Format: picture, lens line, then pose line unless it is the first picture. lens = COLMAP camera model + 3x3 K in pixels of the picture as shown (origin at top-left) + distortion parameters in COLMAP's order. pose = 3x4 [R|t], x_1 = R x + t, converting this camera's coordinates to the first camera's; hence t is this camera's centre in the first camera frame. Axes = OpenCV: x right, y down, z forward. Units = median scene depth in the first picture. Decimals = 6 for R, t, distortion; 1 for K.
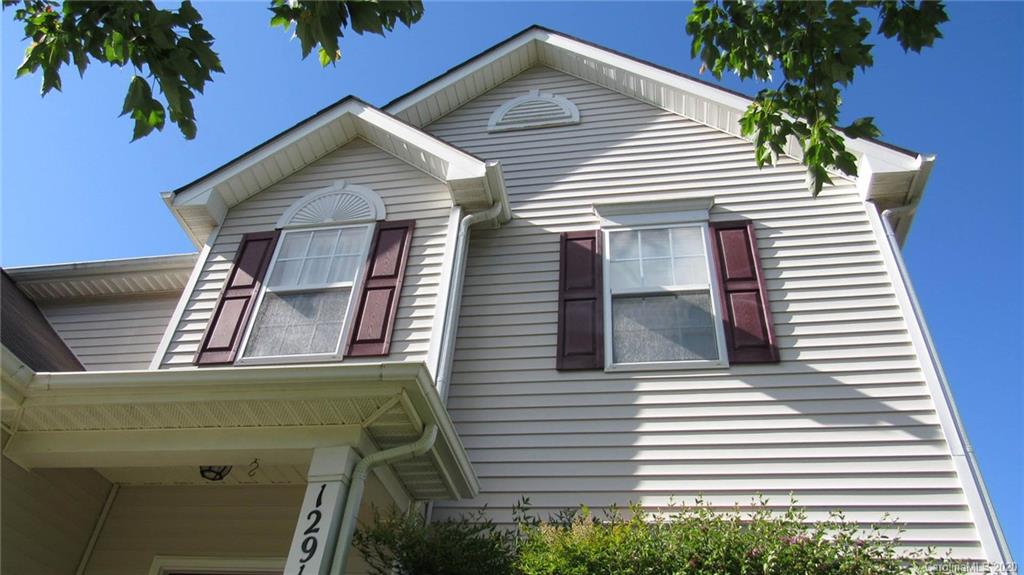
lens RADIAL K [[736.7, 0, 511.3], [0, 736.7, 282.5], [0, 0, 1]] dist [-0.007407, -0.000391]
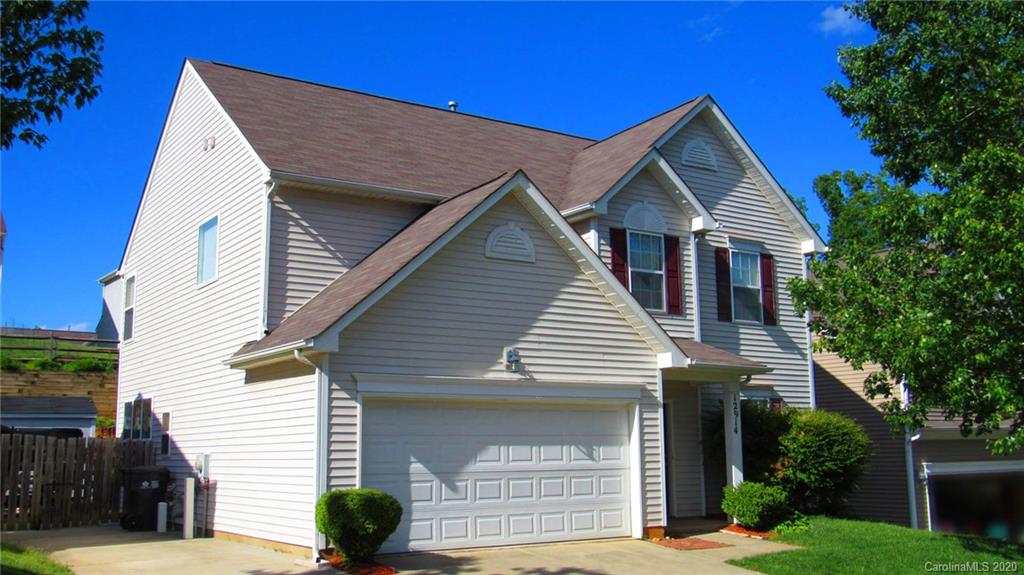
lens RADIAL K [[993.7, 0, 516.7], [0, 993.7, 291.3], [0, 0, 1]] dist [0.010657, 0.000000]
pose [[0.717261, 0.041956, 0.695540, -2.468838], [-0.398063, 0.843945, 0.359586, -0.804060], [-0.571911, -0.534786, 0.622030, -0.585914]]
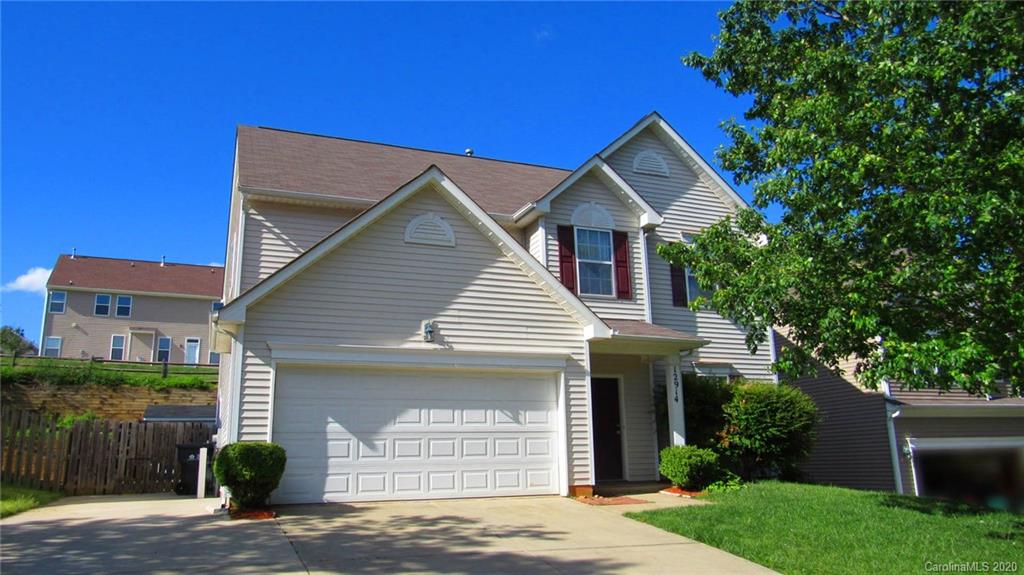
lens RADIAL K [[736.1, 0, 501.8], [0, 736.1, 285.6], [0, 0, 1]] dist [0.004649, 0.004552]
pose [[0.841647, 0.047882, 0.537902, -1.774855], [-0.282059, 0.888378, 0.362254, -0.692264], [-0.460515, -0.456610, 0.761205, -0.710779]]
